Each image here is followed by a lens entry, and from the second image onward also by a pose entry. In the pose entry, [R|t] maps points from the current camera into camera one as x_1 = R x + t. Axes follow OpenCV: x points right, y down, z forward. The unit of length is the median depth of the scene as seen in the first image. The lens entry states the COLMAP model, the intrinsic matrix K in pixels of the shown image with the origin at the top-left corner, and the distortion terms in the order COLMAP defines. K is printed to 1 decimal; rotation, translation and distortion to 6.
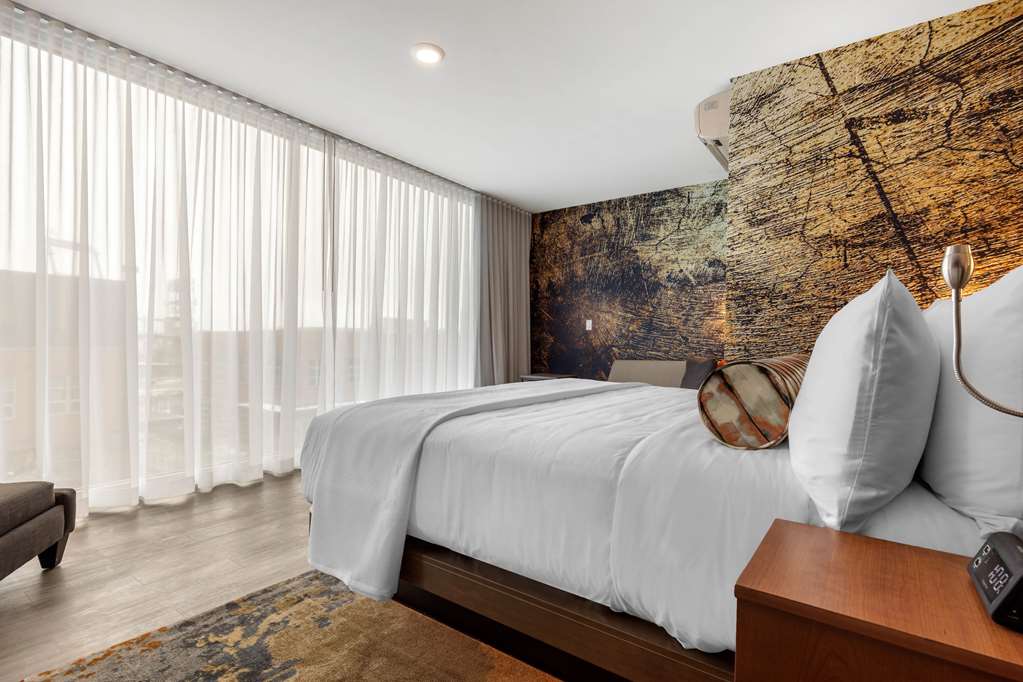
lens RADIAL K [[488.5, 0, 506.1], [0, 488.5, 342.0], [0, 0, 1]] dist [-0.001003, 0.000247]
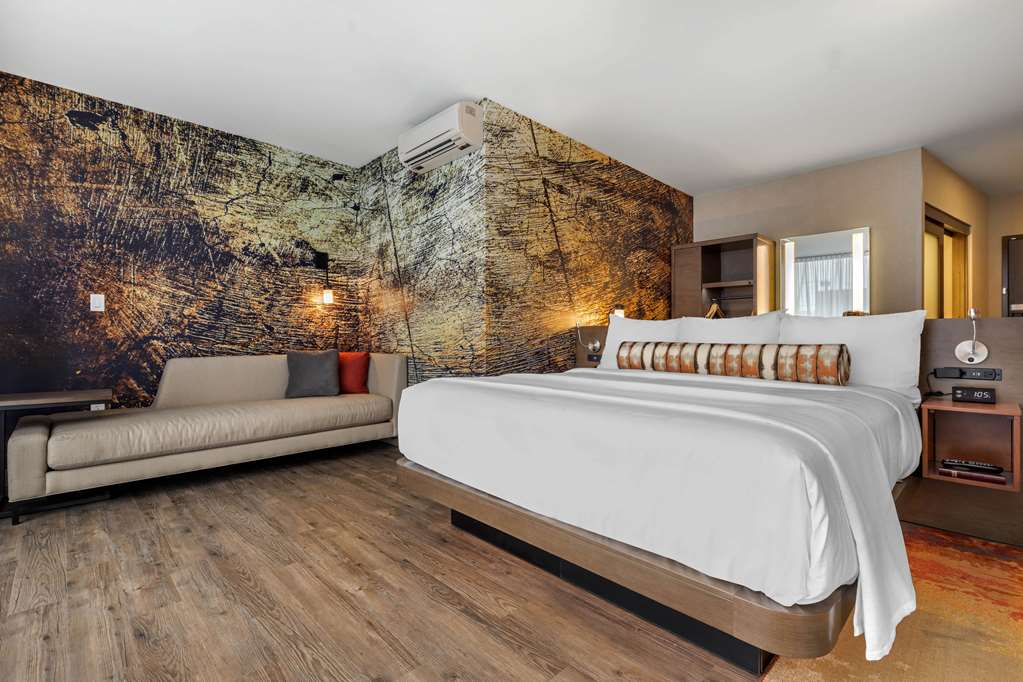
lens RADIAL K [[488.5, 0, 506.2], [0, 488.5, 339.2], [0, 0, 1]] dist [-0.001003, 0.000247]
pose [[0.139204, -0.010867, 0.990204, -0.399069], [-0.003918, 0.999926, 0.011525, 0.001034], [-0.990256, -0.005484, 0.139151, 0.488831]]
